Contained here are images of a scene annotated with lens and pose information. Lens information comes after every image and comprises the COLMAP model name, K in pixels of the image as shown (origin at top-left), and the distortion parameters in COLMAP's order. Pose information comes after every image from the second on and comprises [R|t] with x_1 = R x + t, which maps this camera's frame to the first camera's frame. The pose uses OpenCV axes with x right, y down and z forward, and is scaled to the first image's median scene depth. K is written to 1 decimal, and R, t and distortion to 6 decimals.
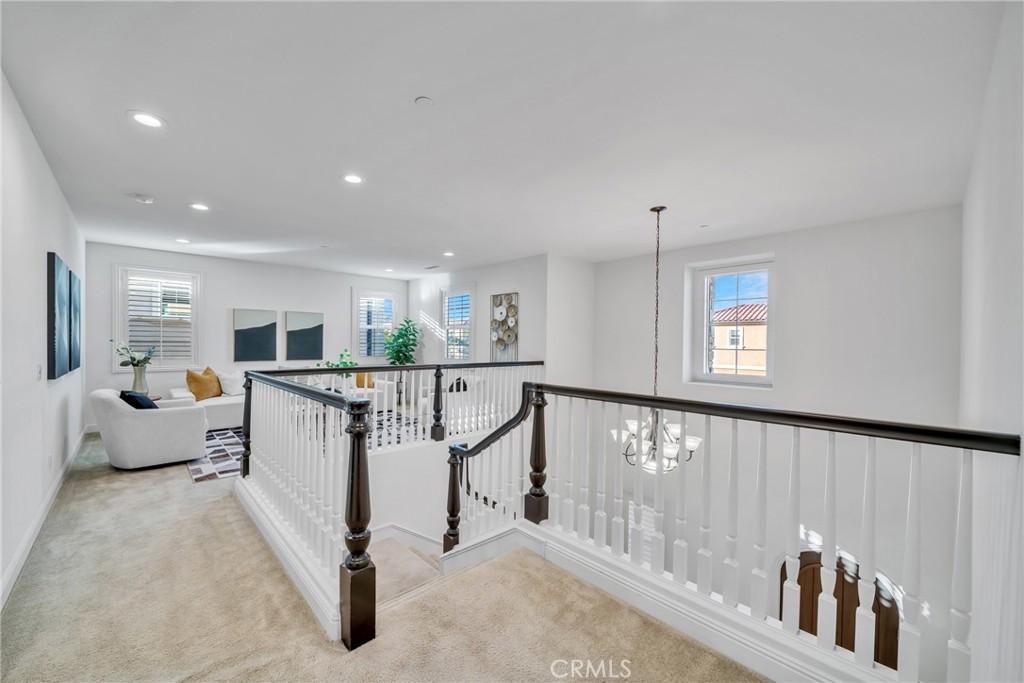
lens RADIAL K [[356.6, 0, 511.4], [0, 356.6, 344.7], [0, 0, 1]] dist [-0.000450, -0.002289]
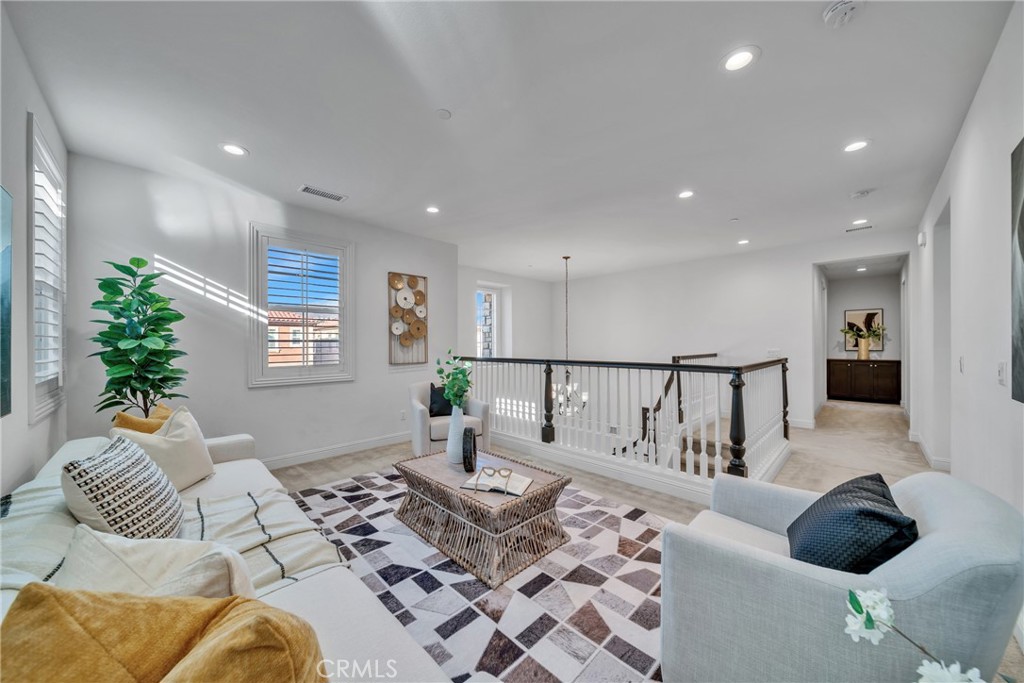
lens RADIAL K [[356.6, 0, 511.4], [0, 356.6, 344.7], [0, 0, 1]] dist [-0.000450, -0.002289]
pose [[0.034877, -0.013275, 0.999303, -0.811960], [0.006372, 0.999894, 0.013061, 0.001812], [-0.999371, 0.005912, 0.034958, 0.770519]]
